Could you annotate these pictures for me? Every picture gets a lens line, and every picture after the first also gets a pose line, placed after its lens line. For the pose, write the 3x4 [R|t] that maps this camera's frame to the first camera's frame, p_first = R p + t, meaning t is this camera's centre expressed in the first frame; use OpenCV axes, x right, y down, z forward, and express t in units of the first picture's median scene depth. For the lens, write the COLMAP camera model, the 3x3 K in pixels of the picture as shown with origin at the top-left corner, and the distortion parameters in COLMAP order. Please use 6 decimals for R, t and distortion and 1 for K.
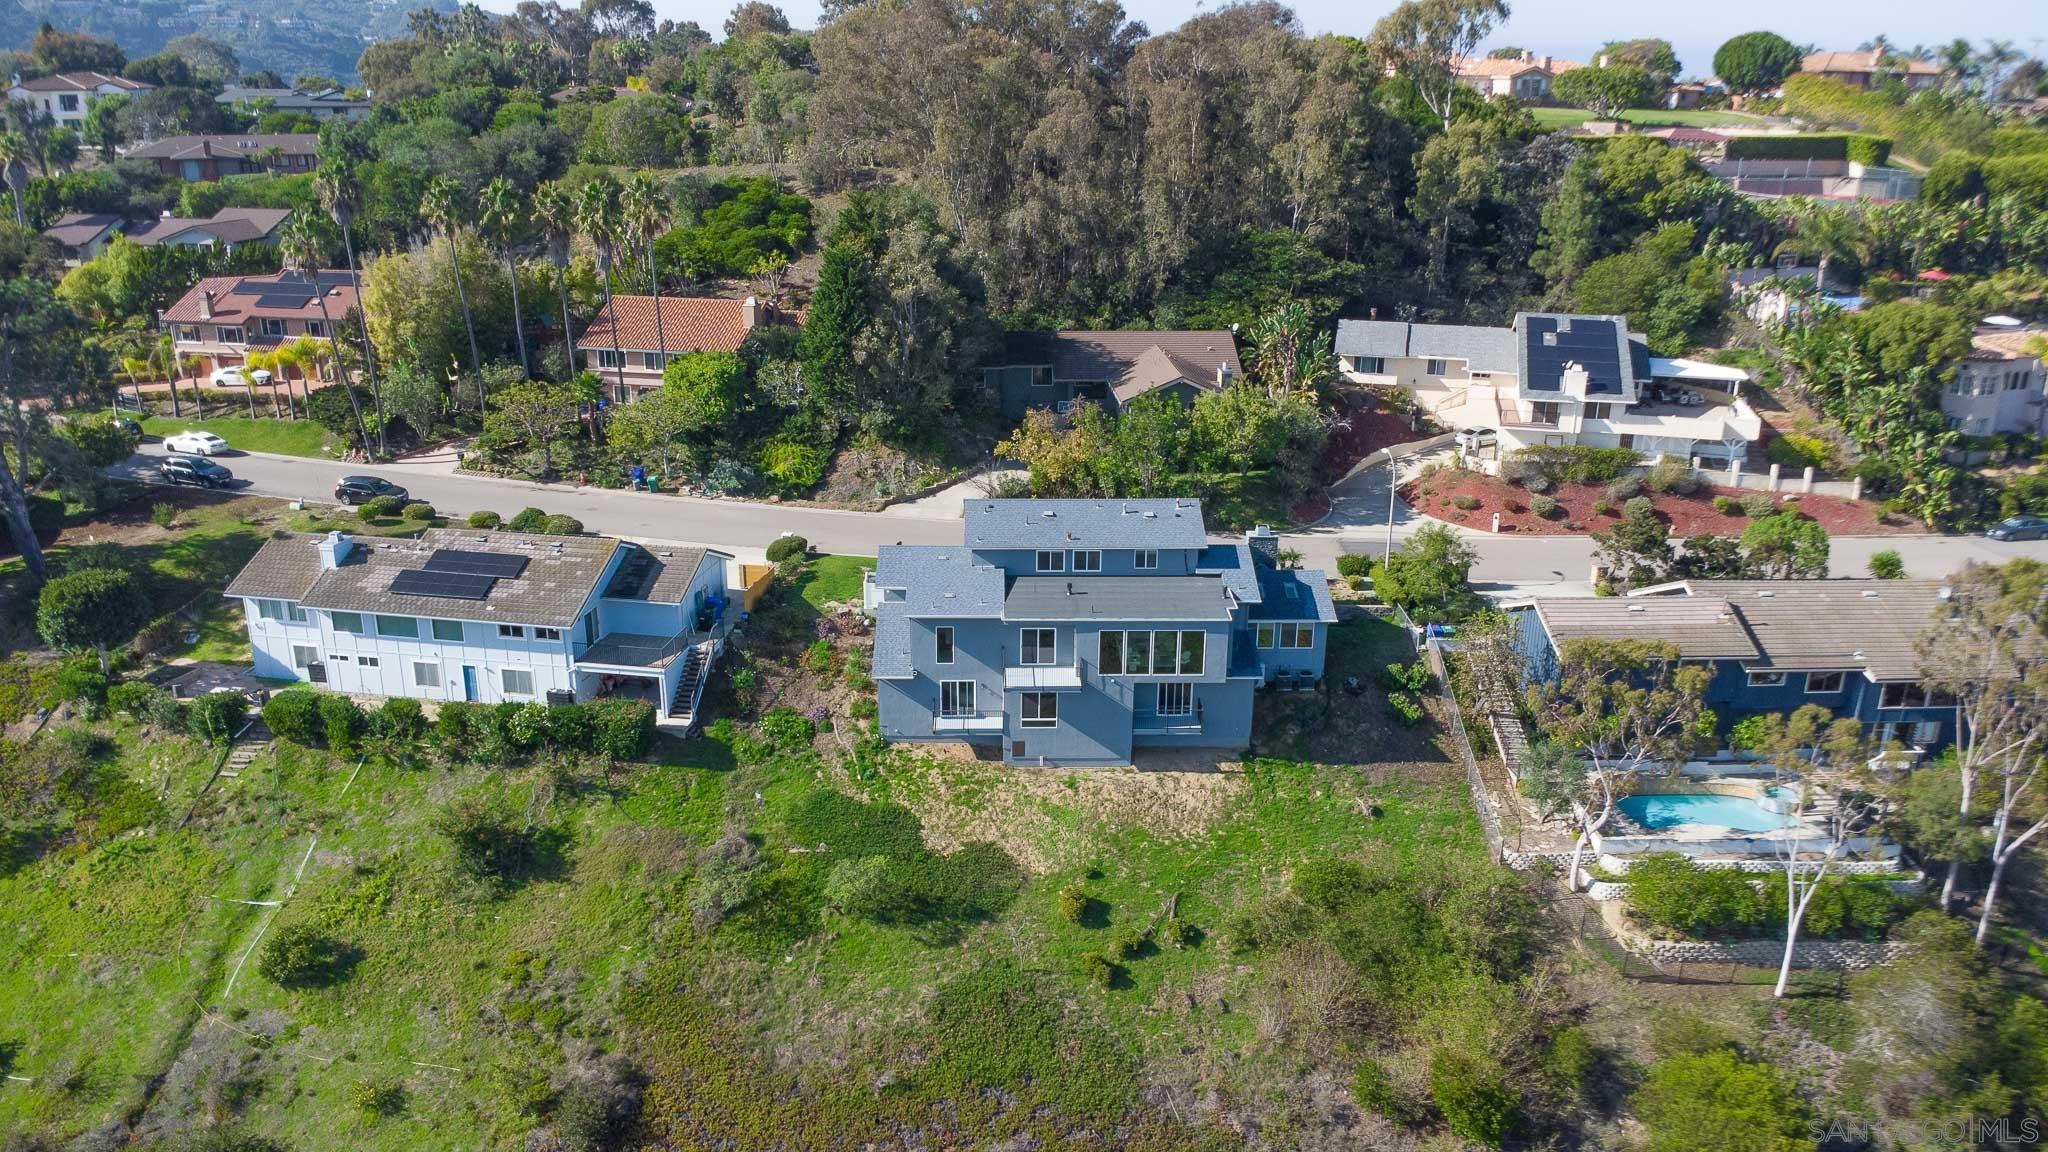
lens RADIAL K [[1495.7, 0, 1024.0], [0, 1495.7, 576.0], [0, 0, 1]] dist [0.031998, -0.039513]
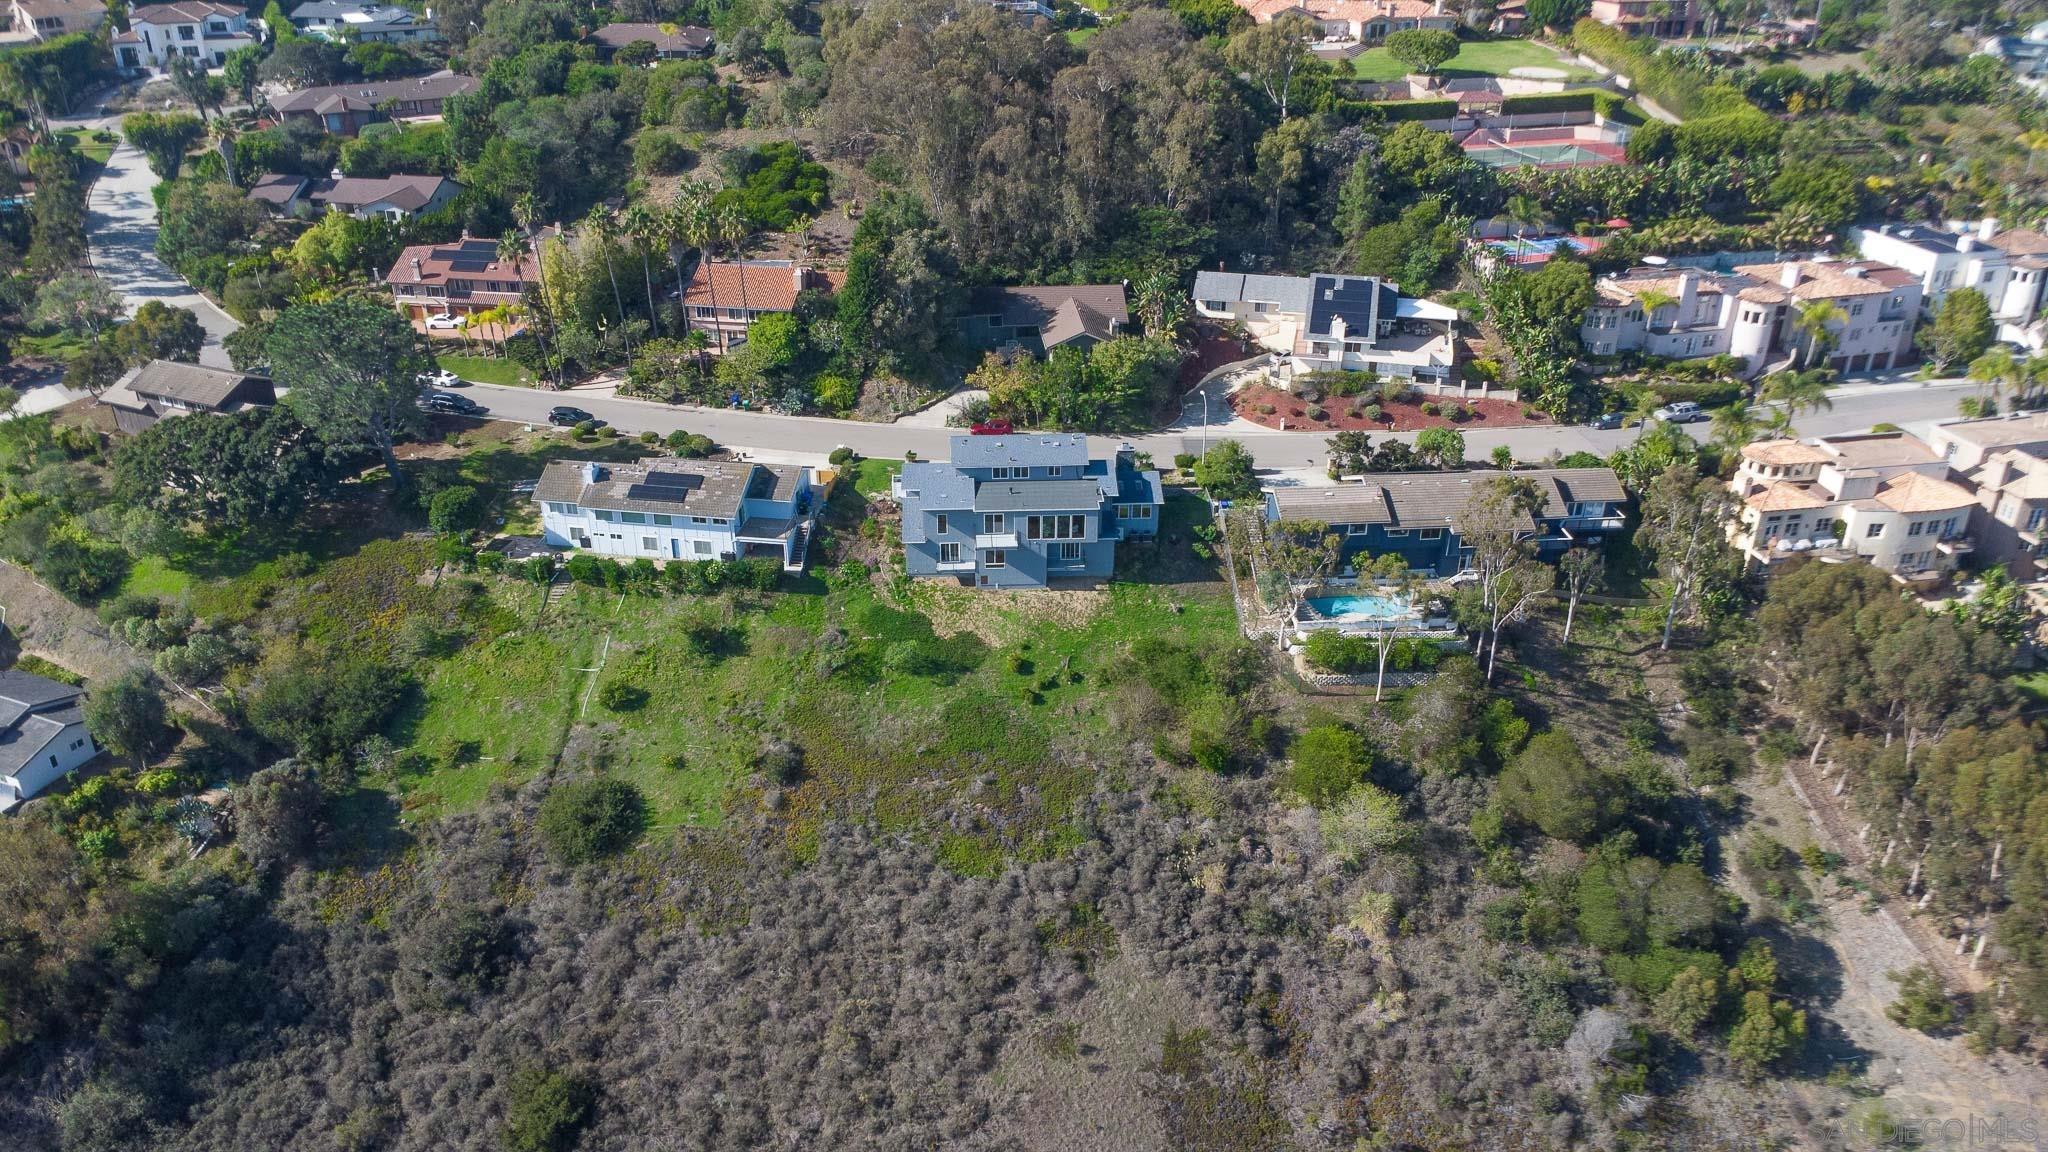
lens RADIAL K [[1435.3, 0, 1024.0], [0, 1435.3, 576.0], [0, 0, 1]] dist [0.002024, 0.001799]
pose [[0.999581, -0.018558, 0.022206, 0.004908], [0.015066, 0.988839, 0.148226, -0.118039], [-0.024709, -0.147829, 0.988704, -0.580354]]
